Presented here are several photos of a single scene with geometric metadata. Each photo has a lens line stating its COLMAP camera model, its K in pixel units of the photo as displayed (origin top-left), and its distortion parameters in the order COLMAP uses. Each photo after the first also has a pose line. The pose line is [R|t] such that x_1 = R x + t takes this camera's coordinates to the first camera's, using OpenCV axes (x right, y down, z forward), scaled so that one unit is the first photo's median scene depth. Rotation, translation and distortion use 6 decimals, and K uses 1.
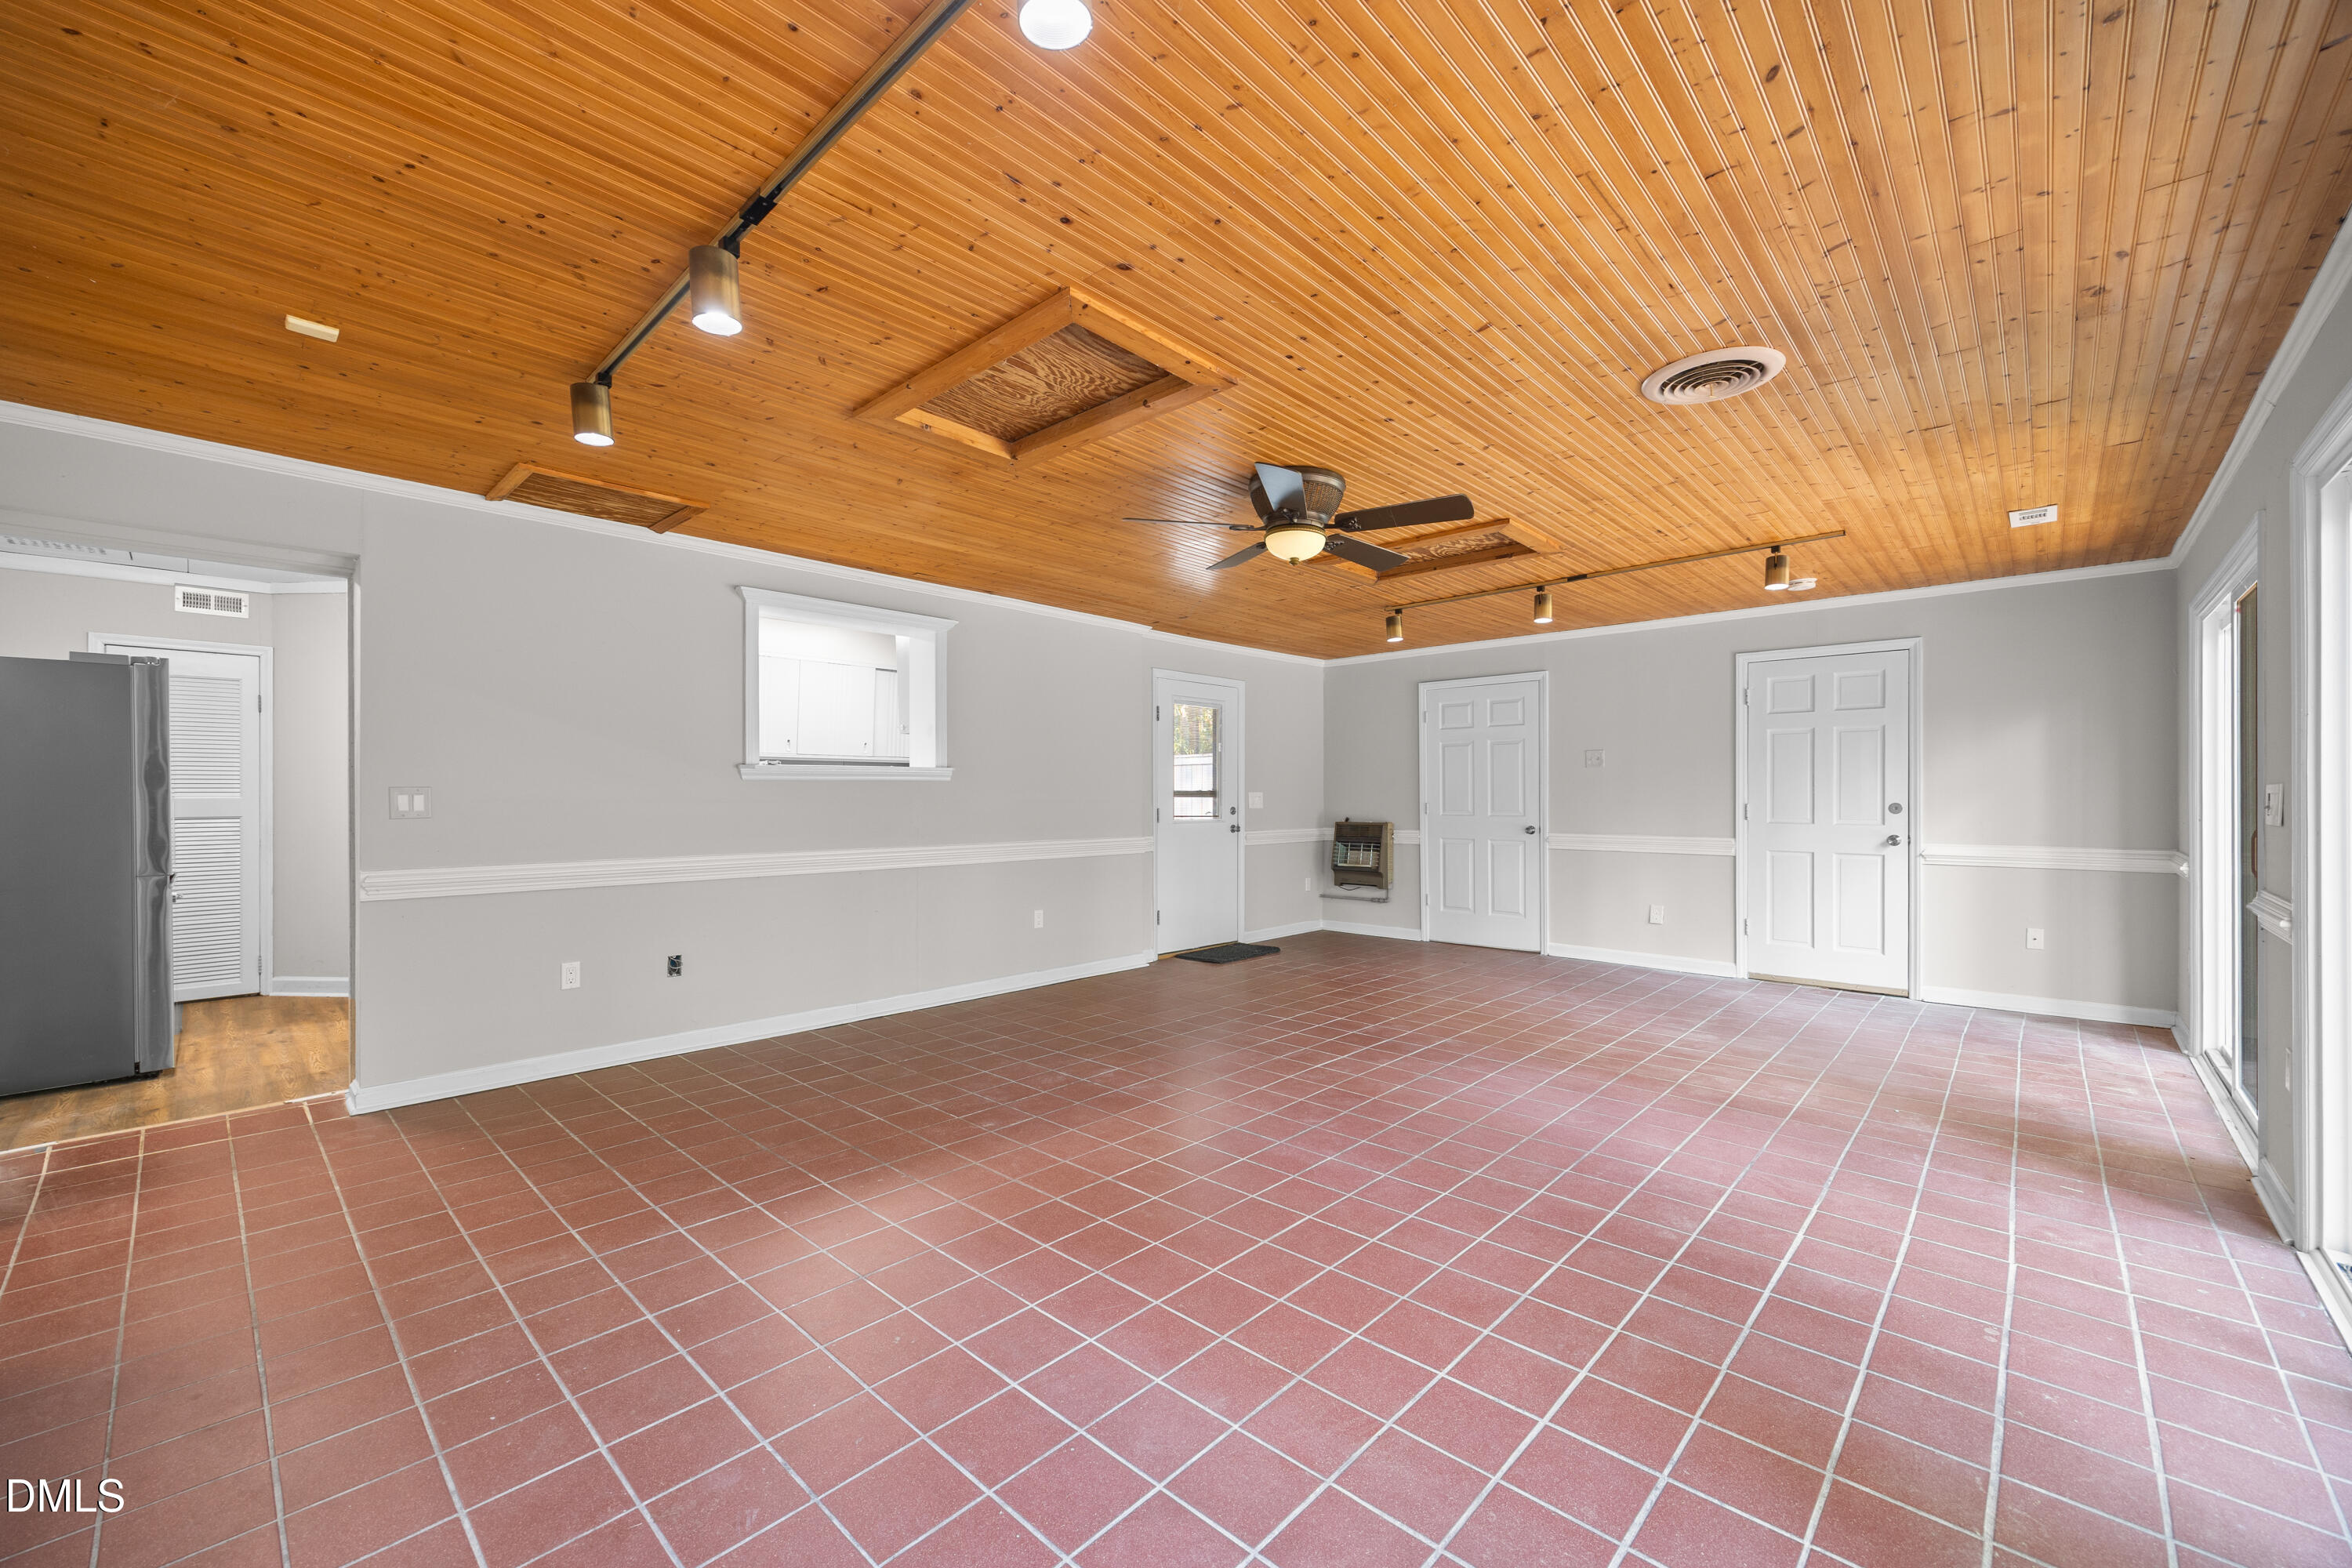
lens RADIAL K [[924.3, 0, 1178.6], [0, 924.3, 801.3], [0, 0, 1]] dist [0.003280, 0.000312]
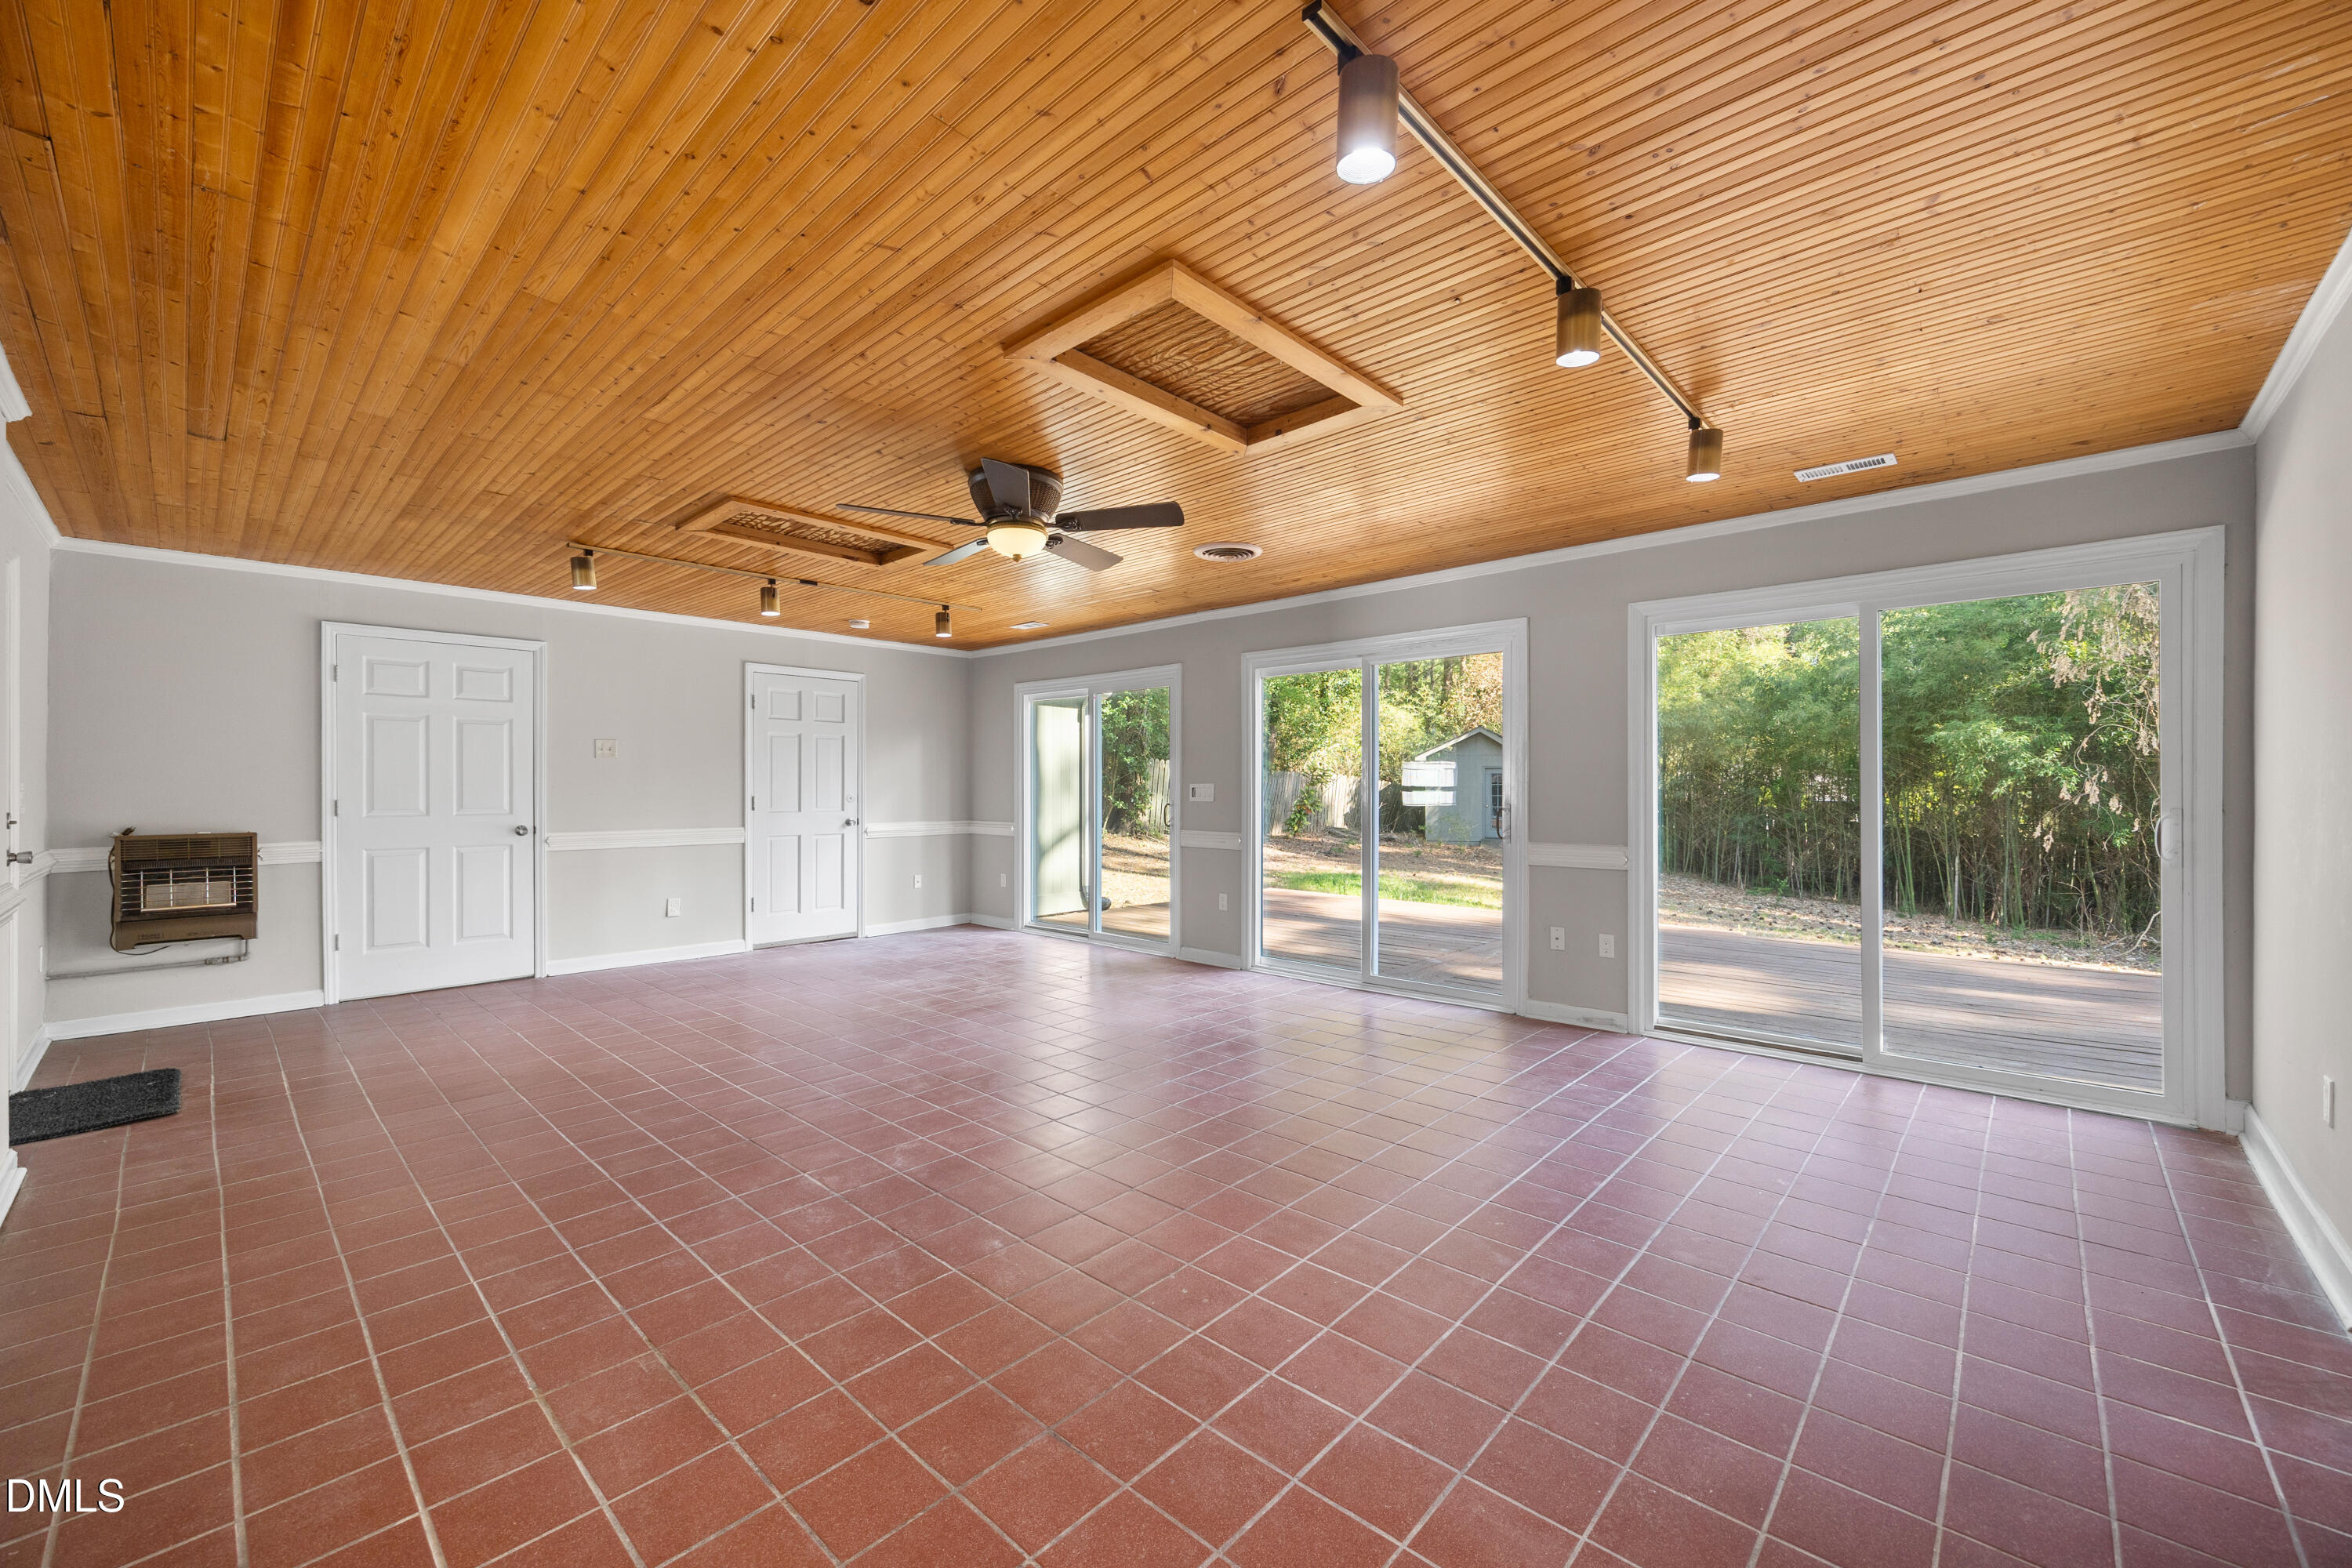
lens RADIAL K [[919.9, 0, 1185.6], [0, 919.9, 779.1], [0, 0, 1]] dist [-0.000447, 0.000043]
pose [[-0.012175, 0.012625, 0.999846, -0.724321], [0.007117, 0.999896, -0.012539, -0.000596], [-0.999901, 0.006963, -0.012263, 0.674287]]
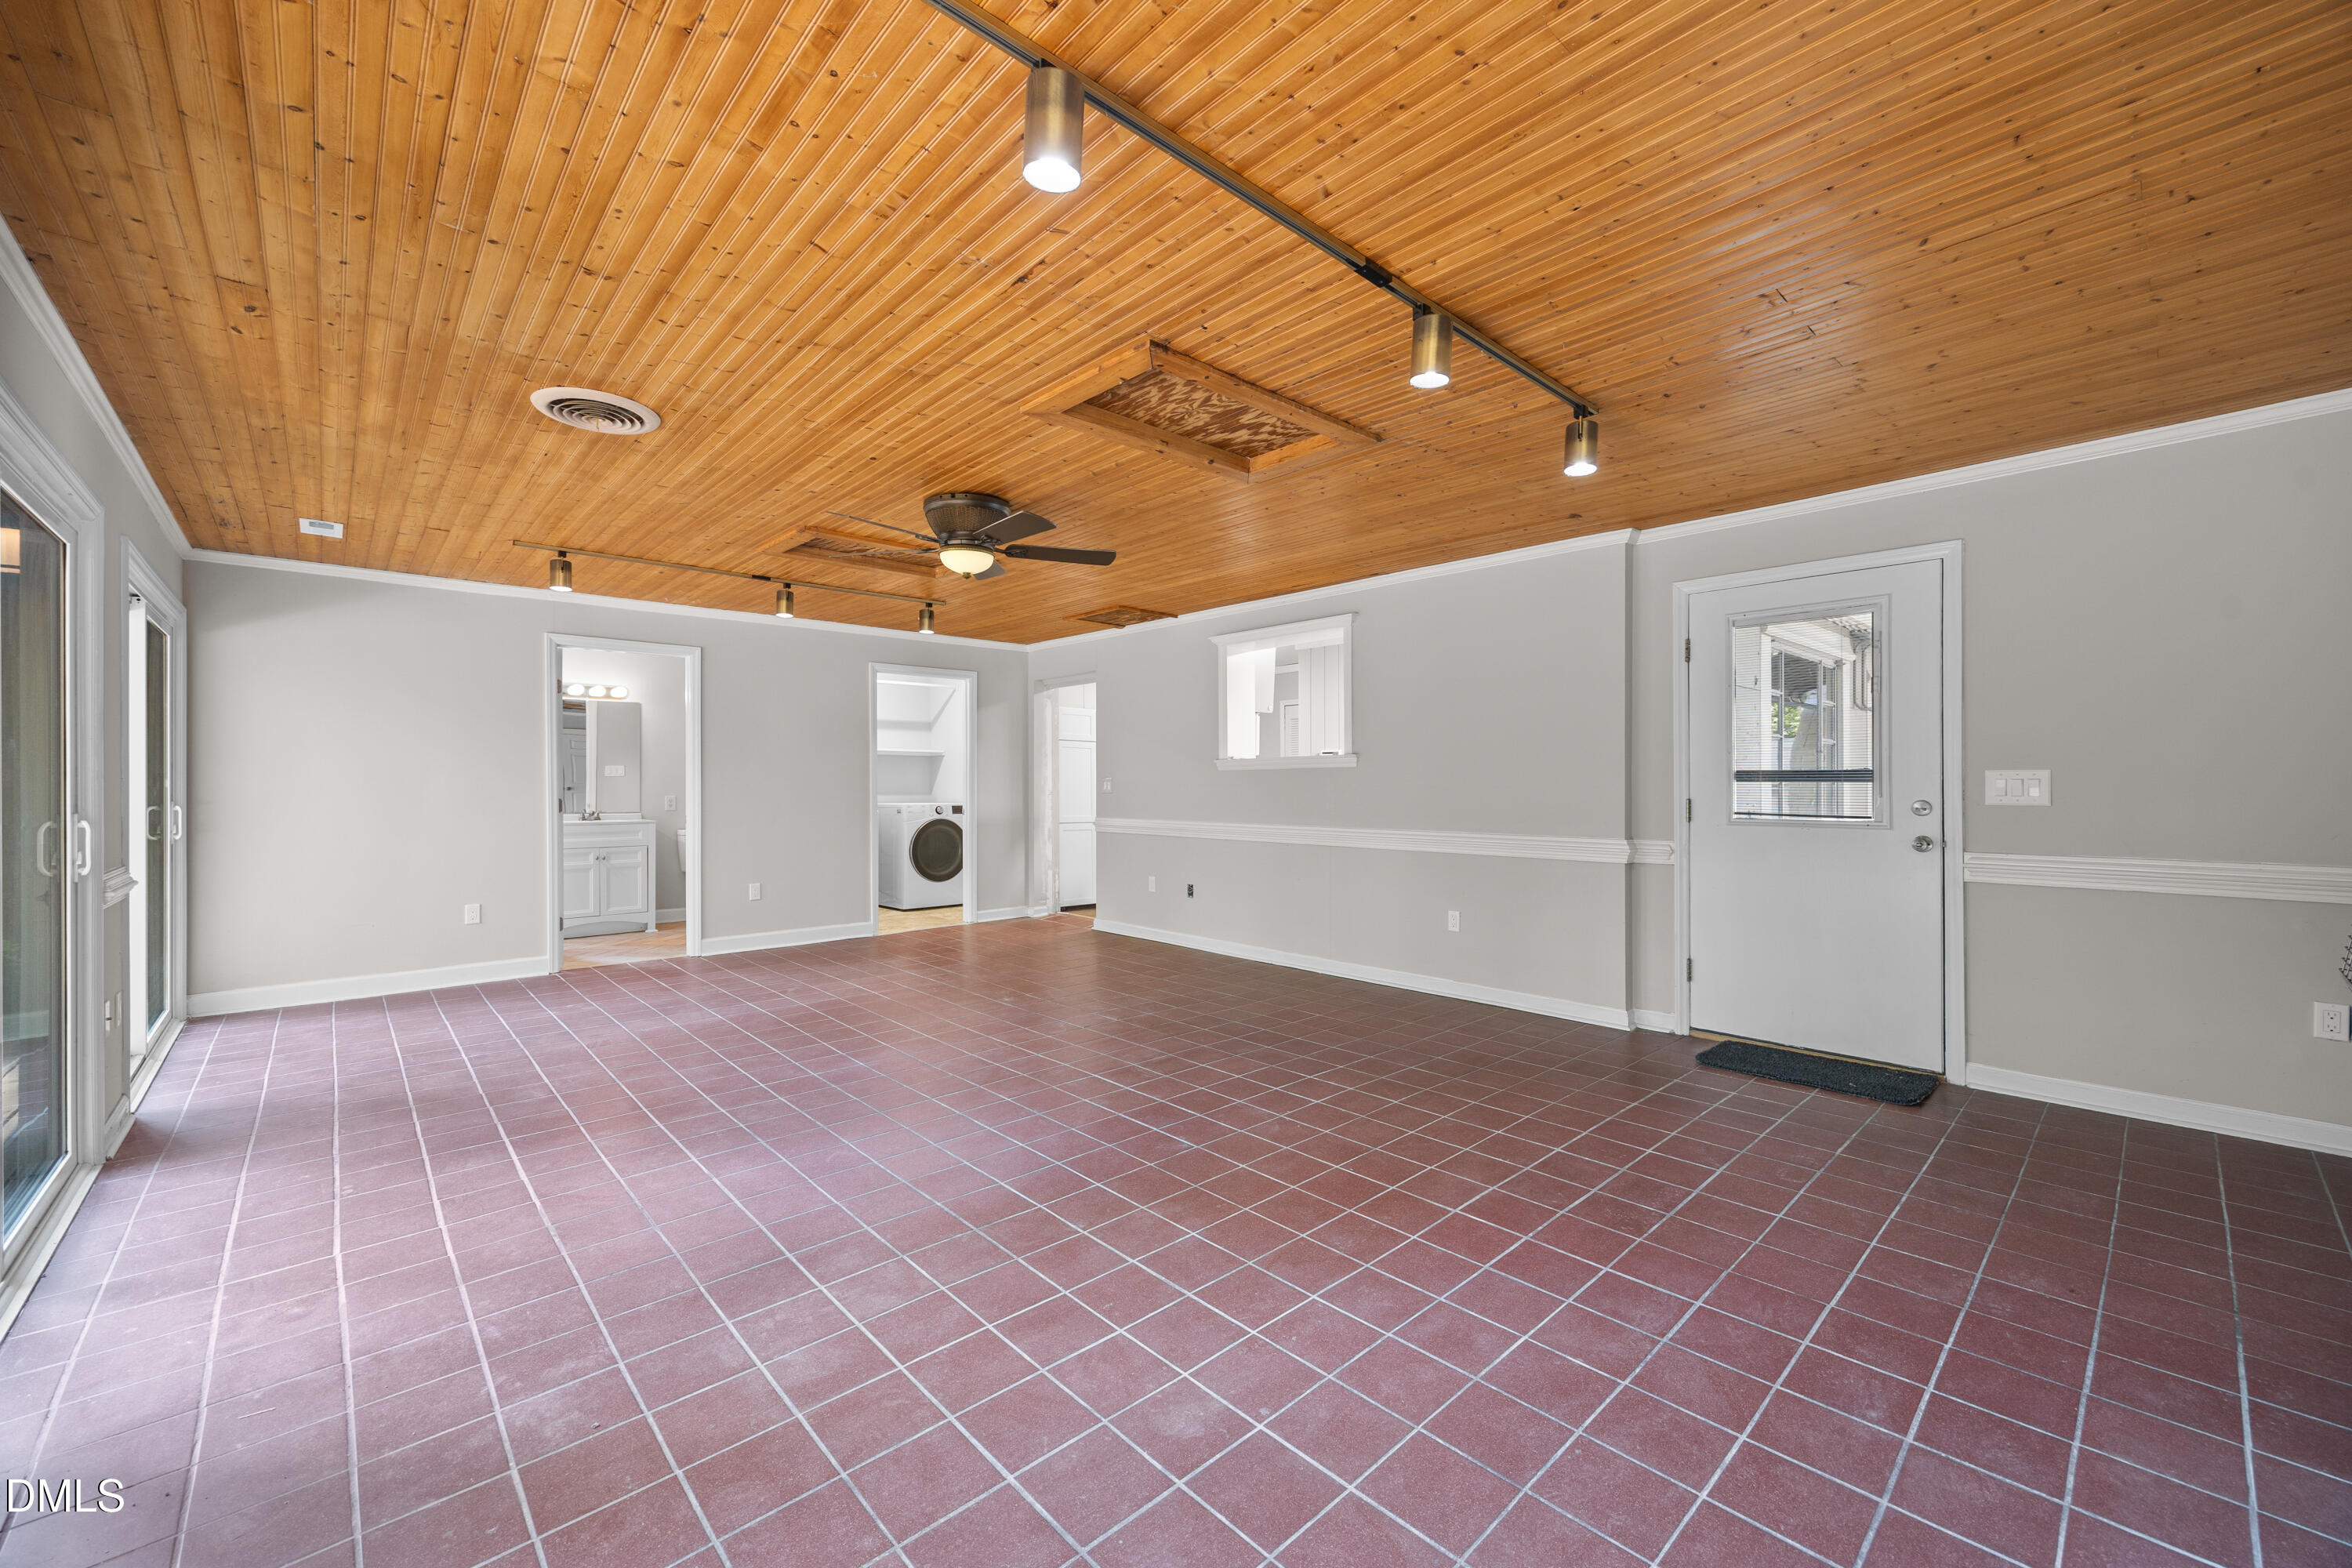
lens RADIAL K [[926.9, 0, 1176.0], [0, 926.9, 784.0], [0, 0, 1]] dist [-0.000708, -0.000038]
pose [[-0.075212, 0.002758, -0.997164, 1.009047], [-0.001178, 0.999995, 0.002855, -0.006128], [0.997167, 0.001390, -0.075209, 1.092517]]
